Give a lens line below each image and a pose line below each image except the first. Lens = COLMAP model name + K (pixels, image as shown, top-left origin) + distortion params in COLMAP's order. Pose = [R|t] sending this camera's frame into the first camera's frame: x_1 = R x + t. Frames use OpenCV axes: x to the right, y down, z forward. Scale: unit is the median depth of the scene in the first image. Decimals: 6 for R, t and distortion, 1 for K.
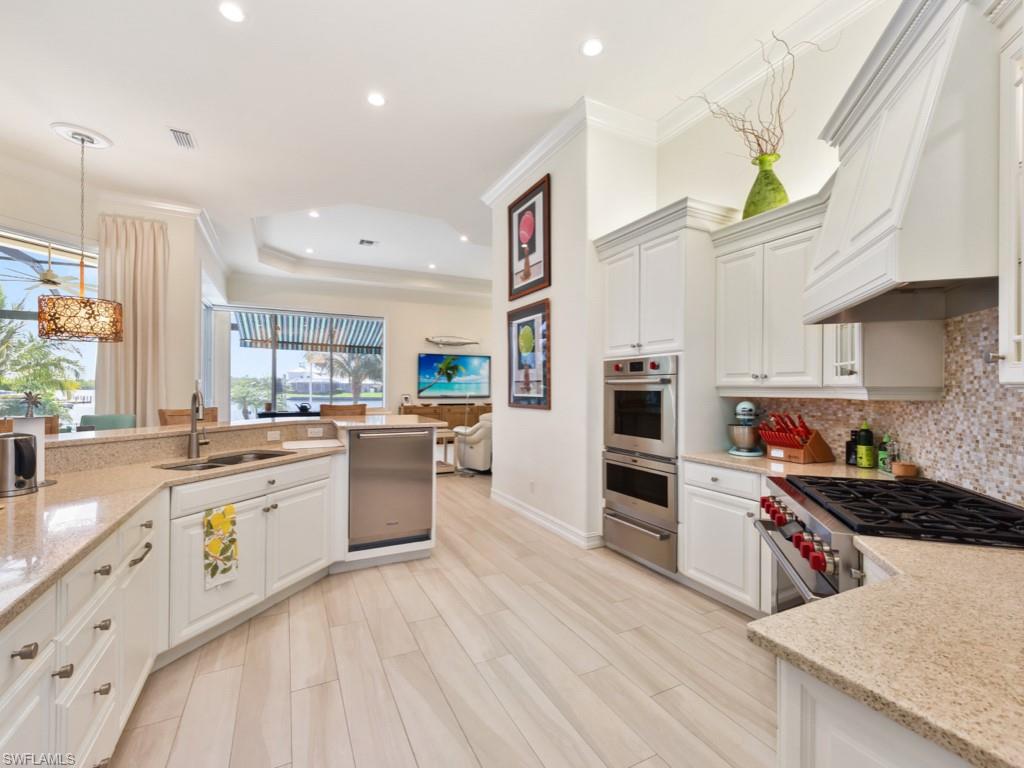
lens RADIAL K [[447.3, 0, 511.0], [0, 447.3, 387.0], [0, 0, 1]] dist [0.000886, 0.000077]
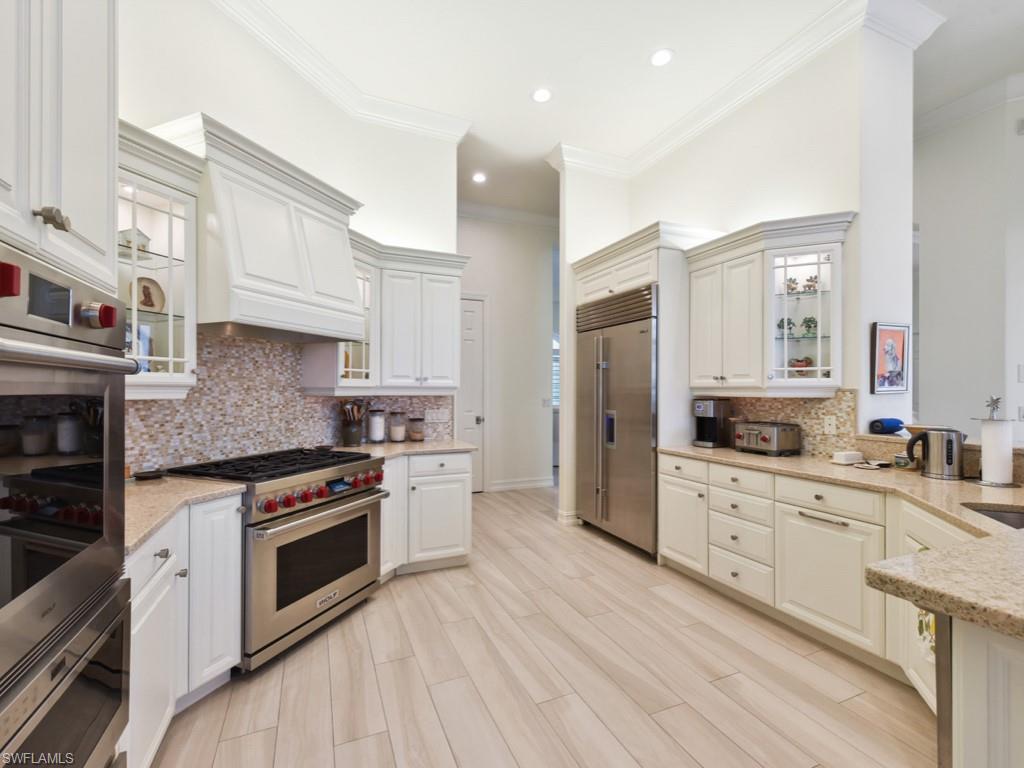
lens RADIAL K [[447.3, 0, 511.4], [0, 447.3, 388.2], [0, 0, 1]] dist [0.000886, 0.000077]
pose [[-0.998539, -0.005508, 0.053747, 0.004861], [-0.005900, 0.999957, -0.007133, 0.009818], [-0.053705, -0.007440, -0.998529, 2.347442]]
